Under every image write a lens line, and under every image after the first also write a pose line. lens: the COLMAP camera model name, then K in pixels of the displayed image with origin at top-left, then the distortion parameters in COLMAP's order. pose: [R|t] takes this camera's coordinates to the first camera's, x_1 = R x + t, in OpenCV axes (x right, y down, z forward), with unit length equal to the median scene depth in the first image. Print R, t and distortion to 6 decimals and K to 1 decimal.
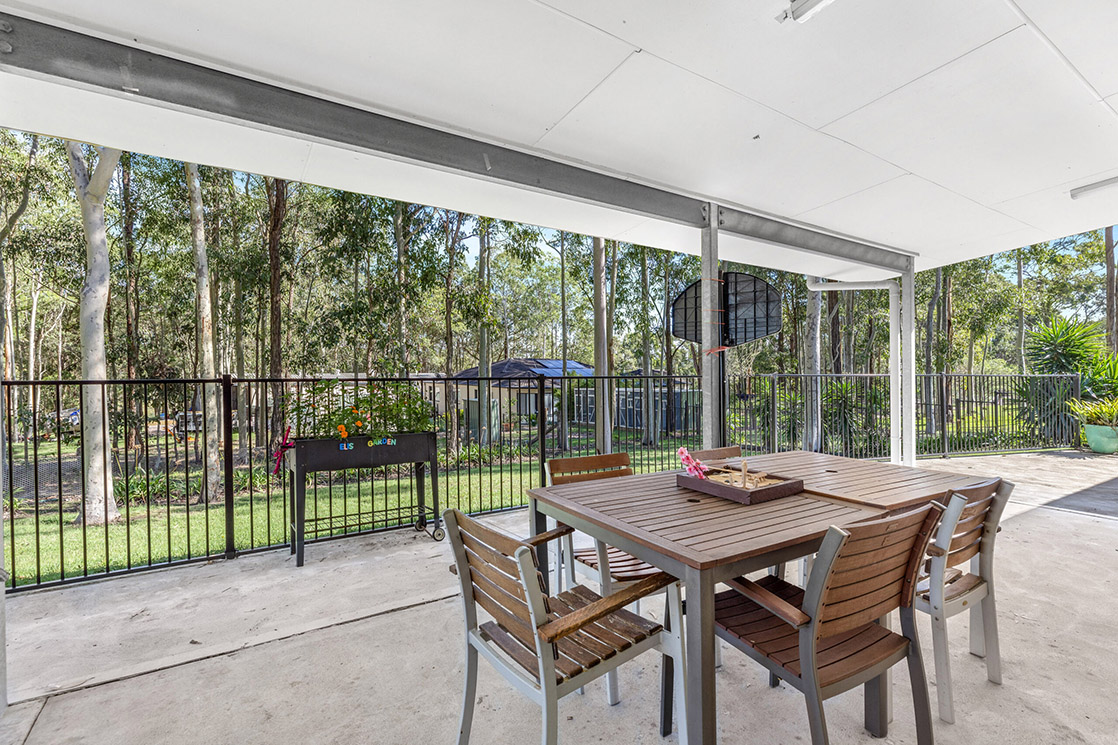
lens RADIAL K [[509.8, 0, 559.0], [0, 509.8, 372.5], [0, 0, 1]] dist [0.001158, 0.000197]
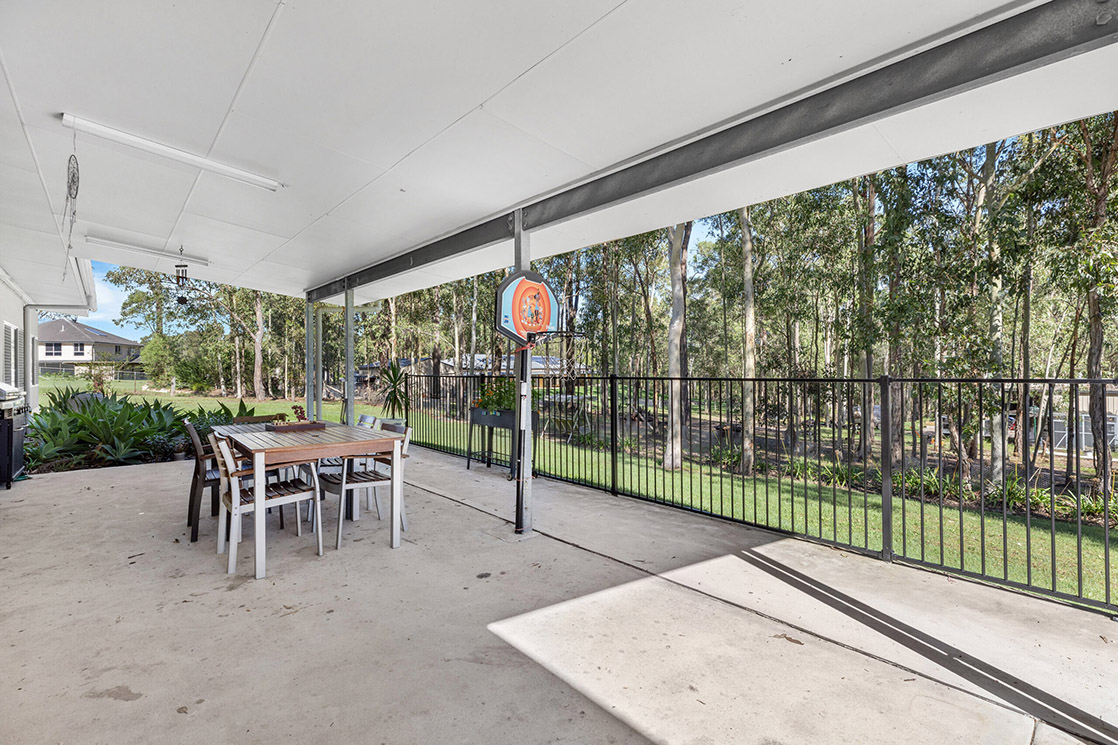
lens RADIAL K [[509.8, 0, 559.0], [0, 509.8, 372.5], [0, 0, 1]] dist [0.001158, 0.000197]
pose [[0.163424, -0.000948, -0.986555, 1.128012], [-0.001420, 0.999998, -0.001196, -0.001197], [0.986555, 0.001596, 0.163423, 0.774691]]
